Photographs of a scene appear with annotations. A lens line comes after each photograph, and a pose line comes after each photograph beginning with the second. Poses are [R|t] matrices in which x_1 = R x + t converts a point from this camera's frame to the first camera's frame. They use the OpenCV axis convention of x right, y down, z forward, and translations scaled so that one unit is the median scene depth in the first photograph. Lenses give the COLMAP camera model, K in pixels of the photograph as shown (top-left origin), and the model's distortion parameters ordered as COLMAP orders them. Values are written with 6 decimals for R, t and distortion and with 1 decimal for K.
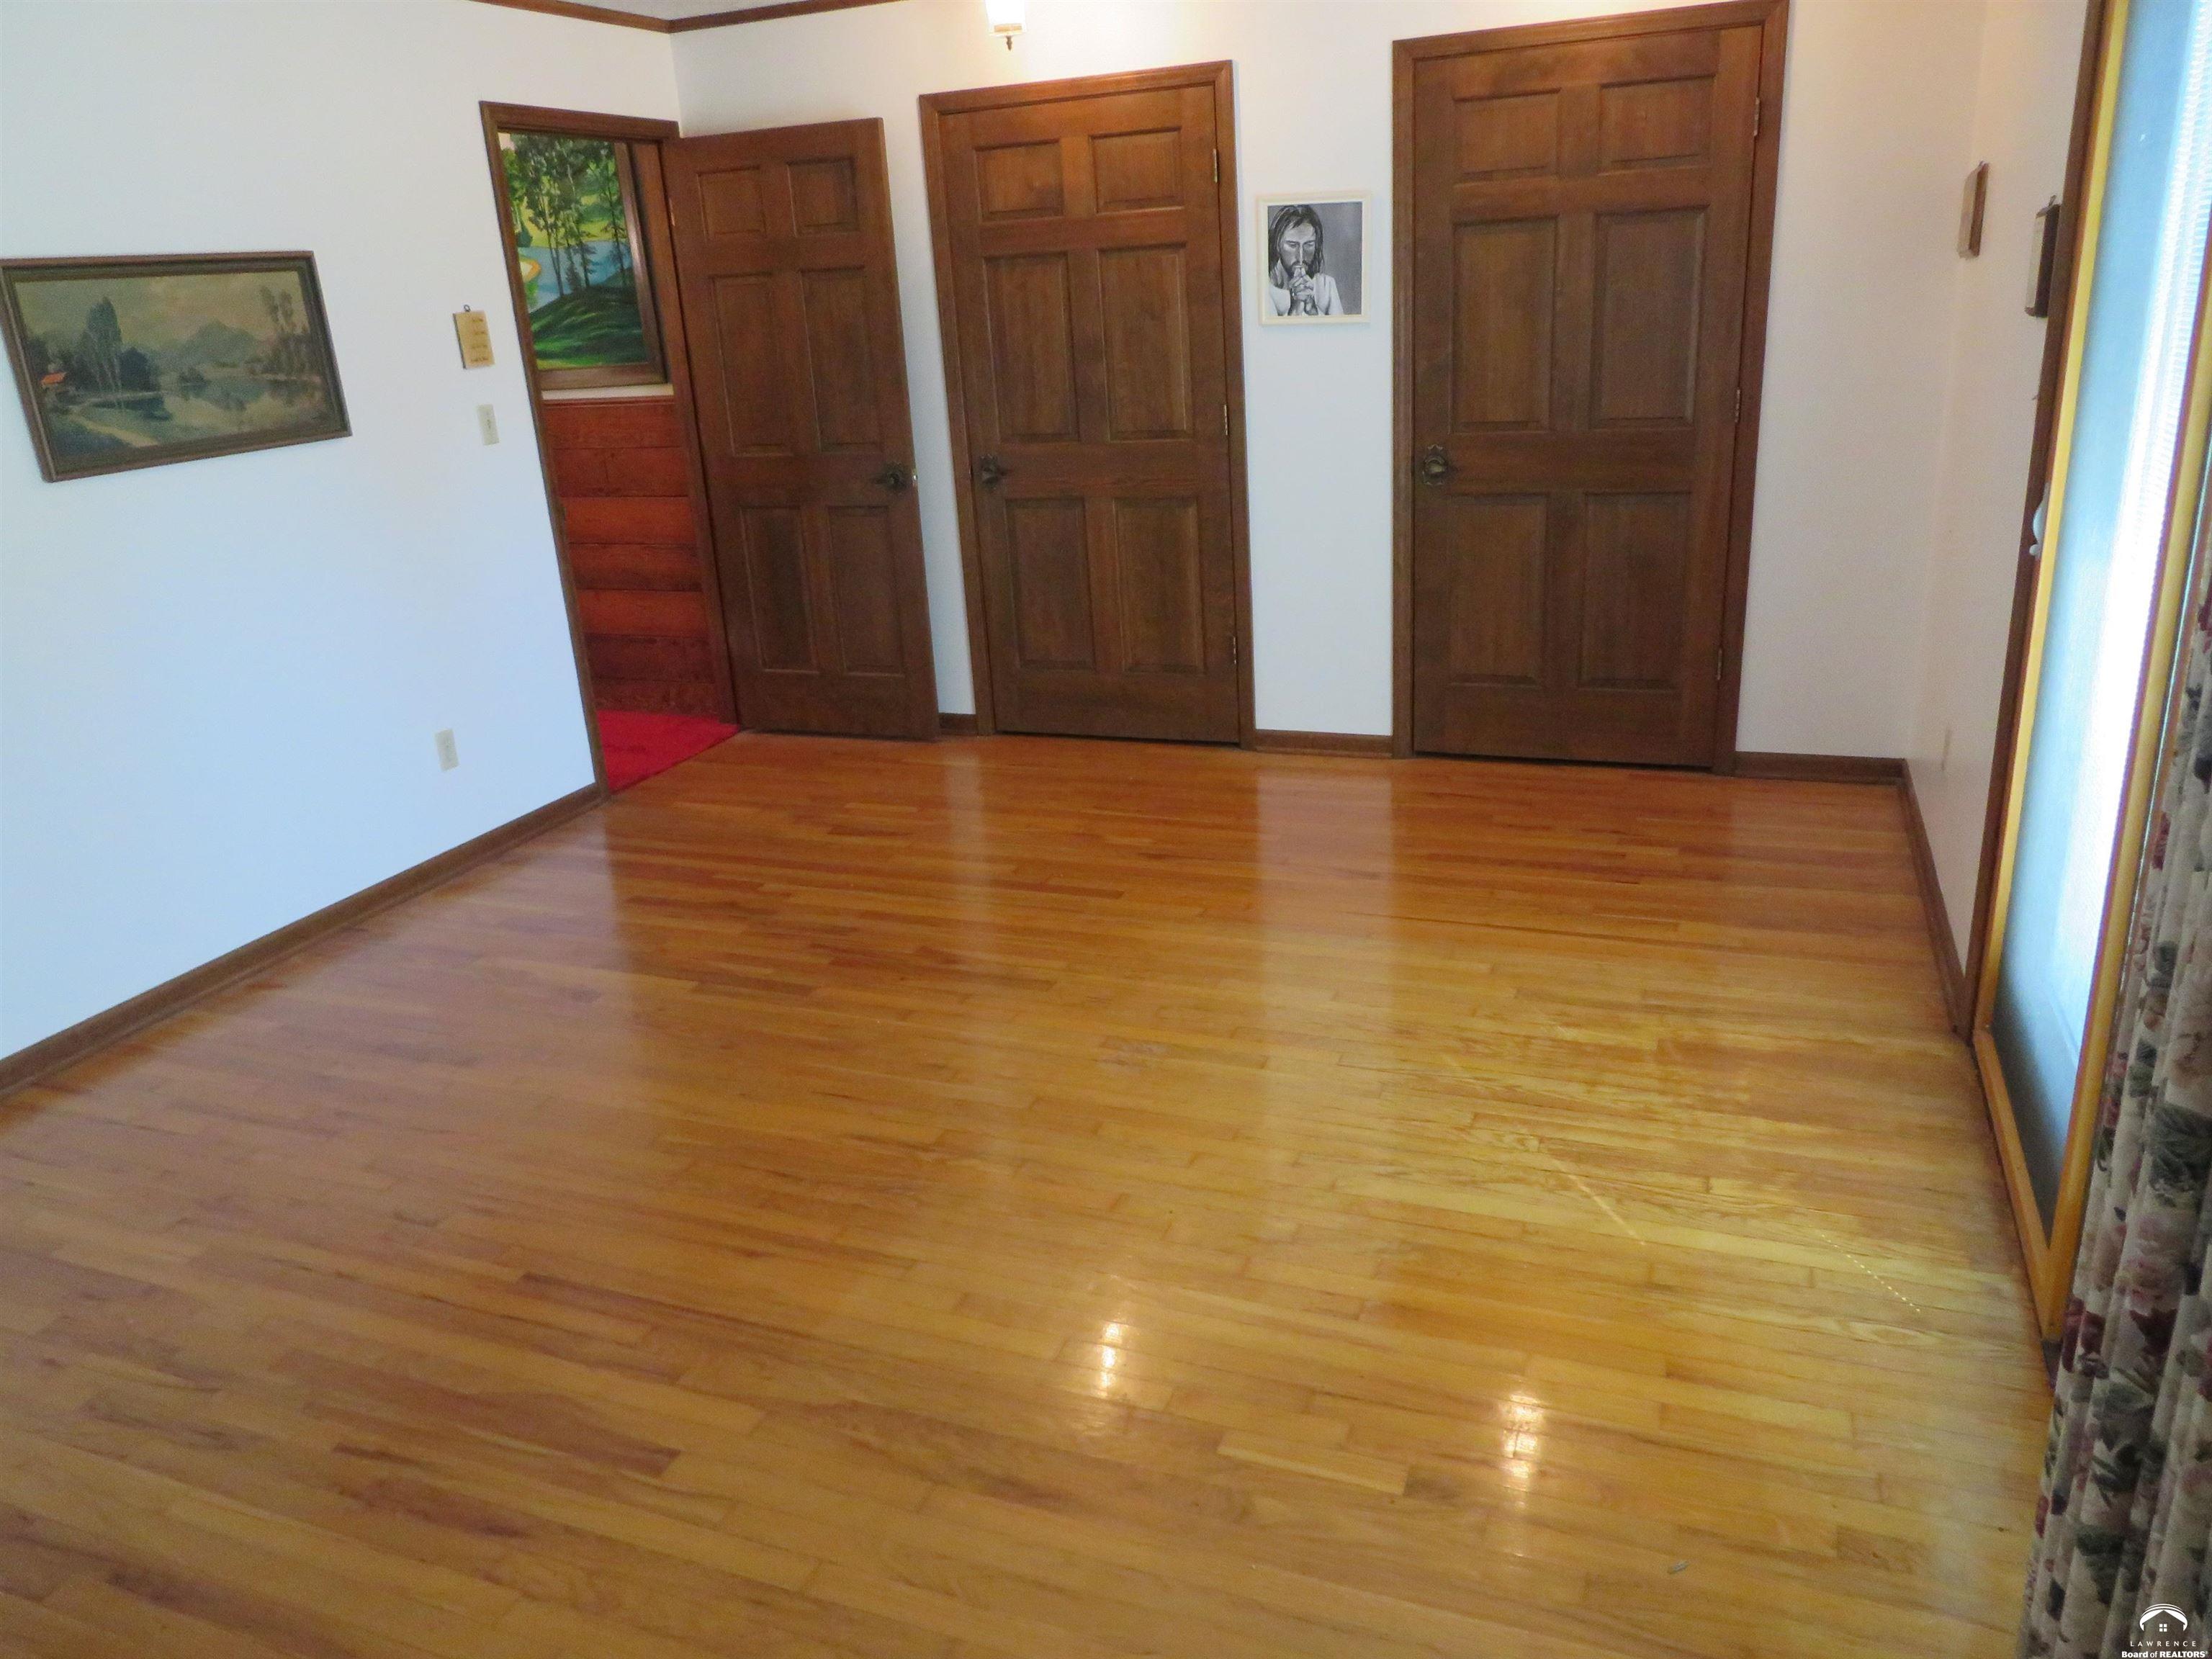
lens RADIAL K [[1573.6, 0, 1104.2], [0, 1573.6, 833.9], [0, 0, 1]] dist [-0.020850, -0.000467]
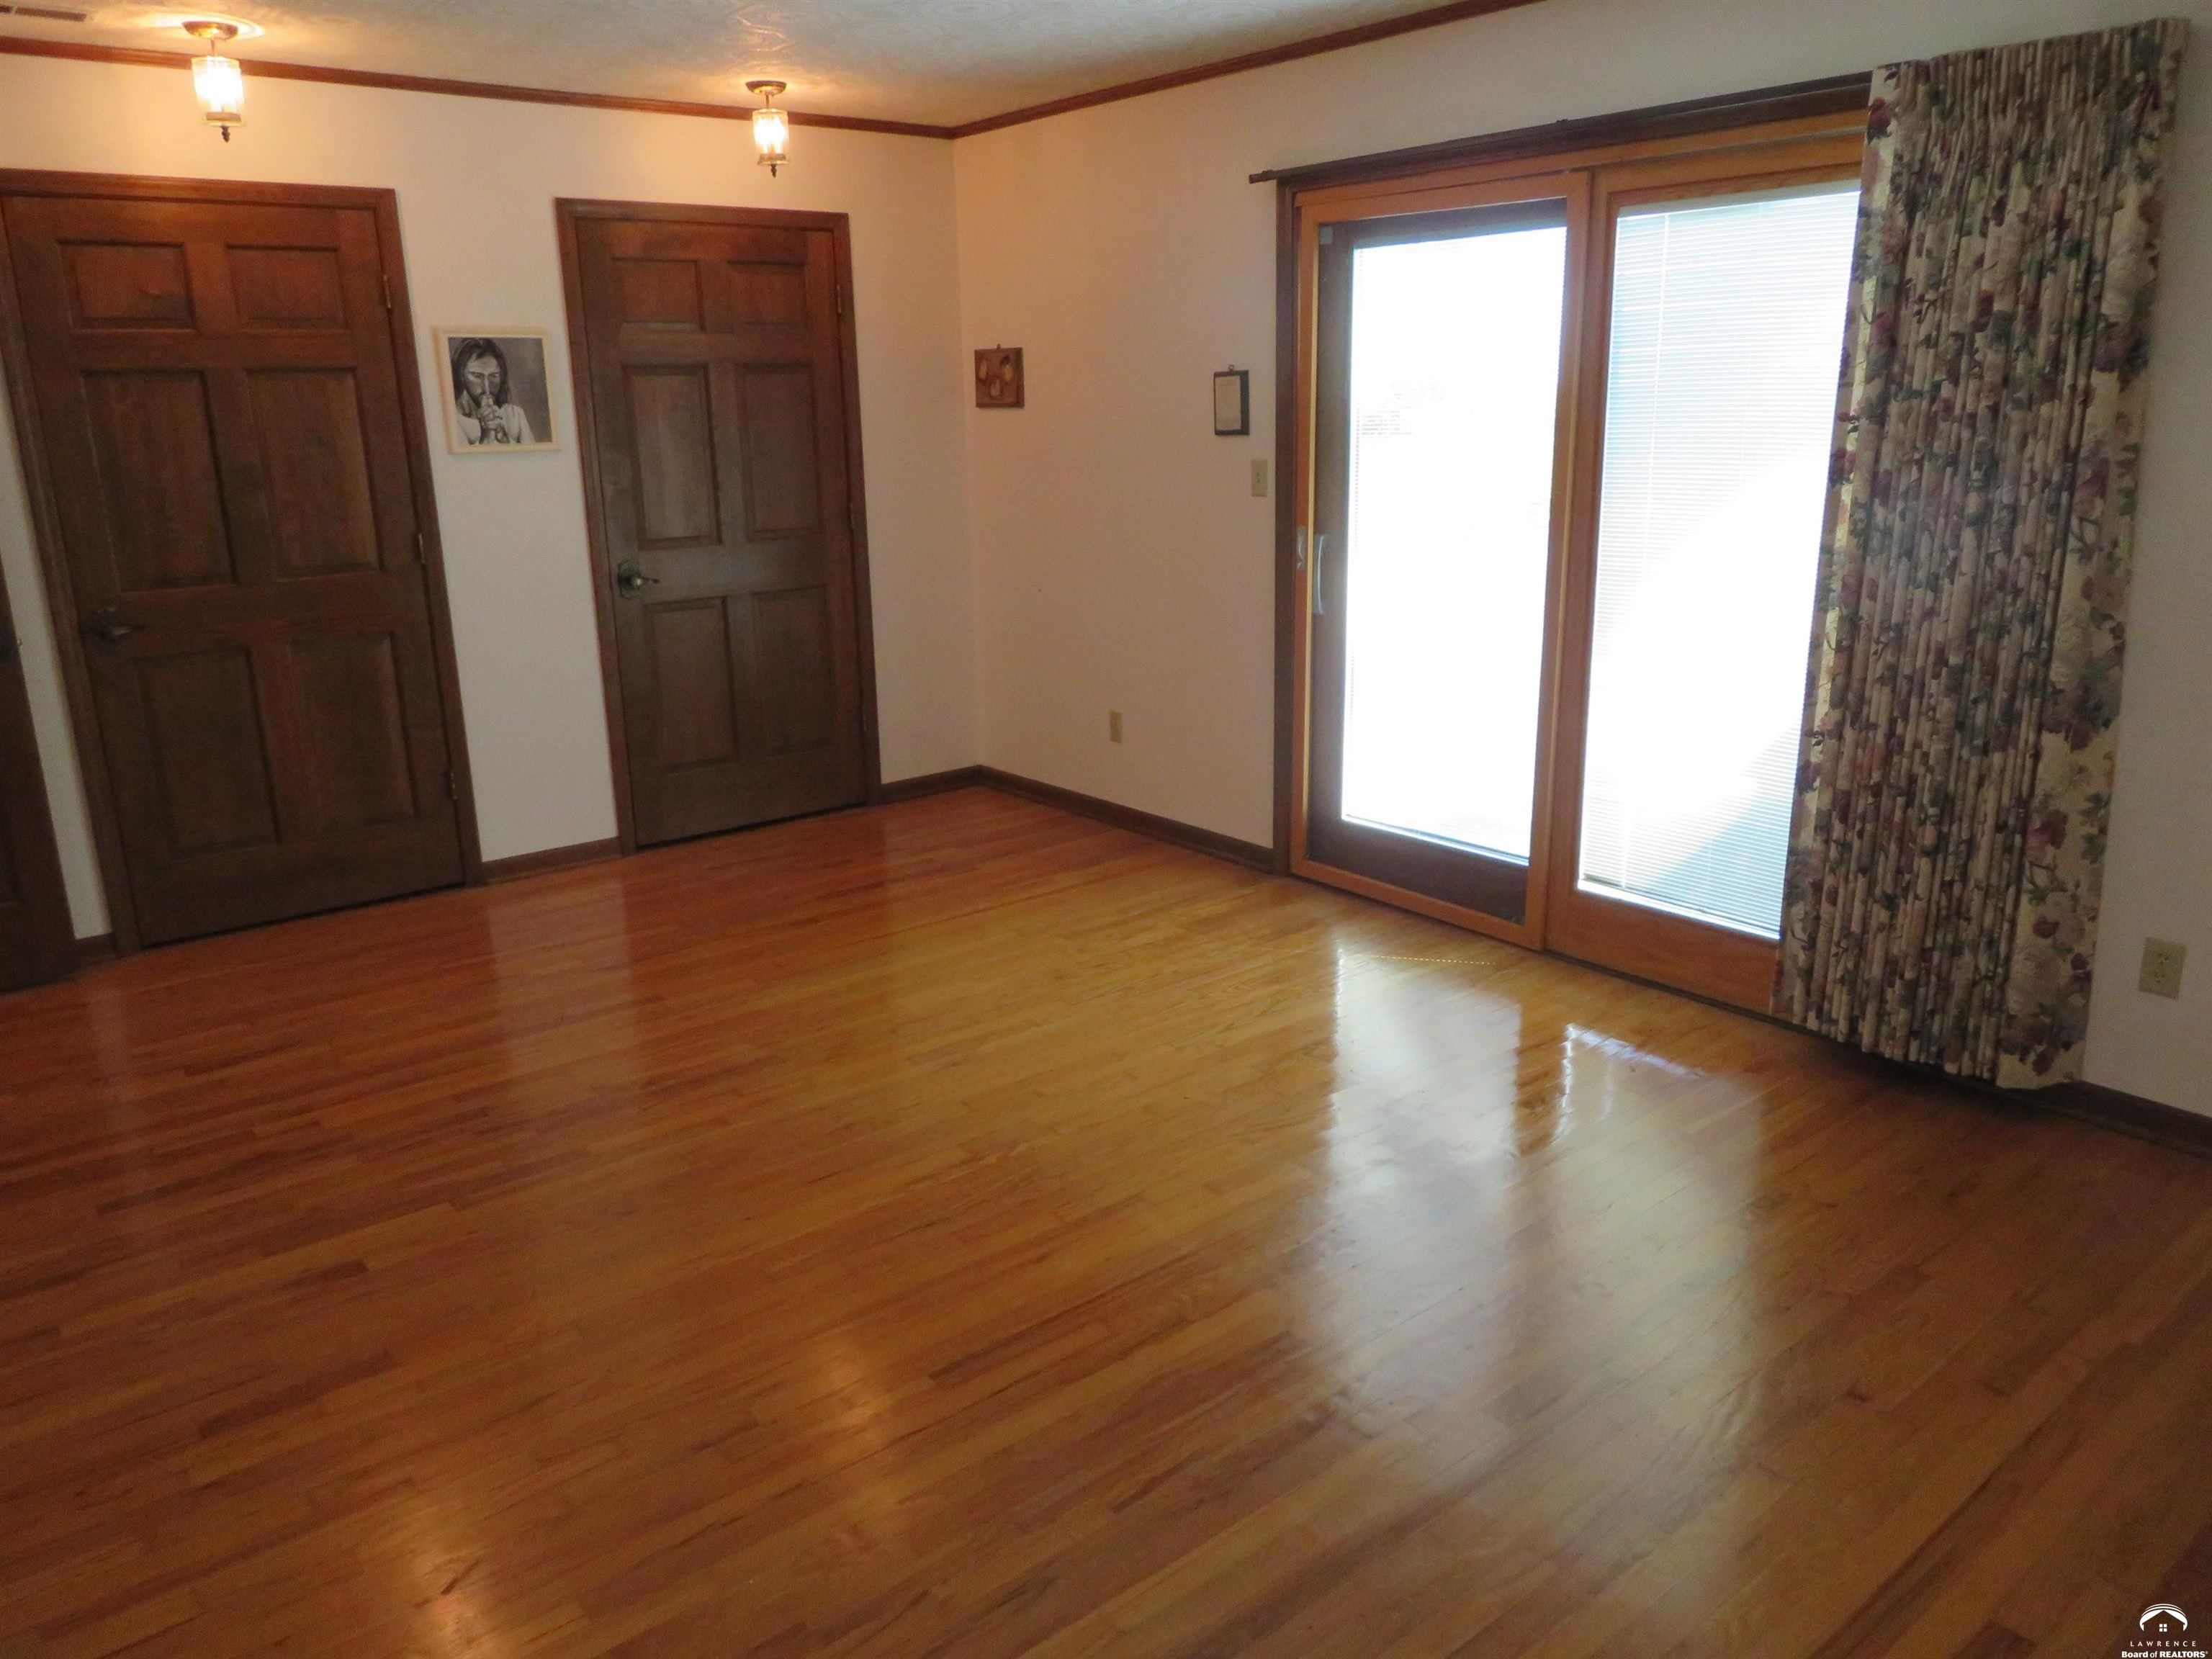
lens RADIAL K [[1573.6, 0, 1104.5], [0, 1573.6, 825.8], [0, 0, 1]] dist [-0.020850, -0.000467]
pose [[0.482535, -0.182177, 0.856722, -0.603019], [0.279583, 0.958997, 0.046455, -0.028544], [-0.830057, 0.217108, 0.513683, 0.202357]]
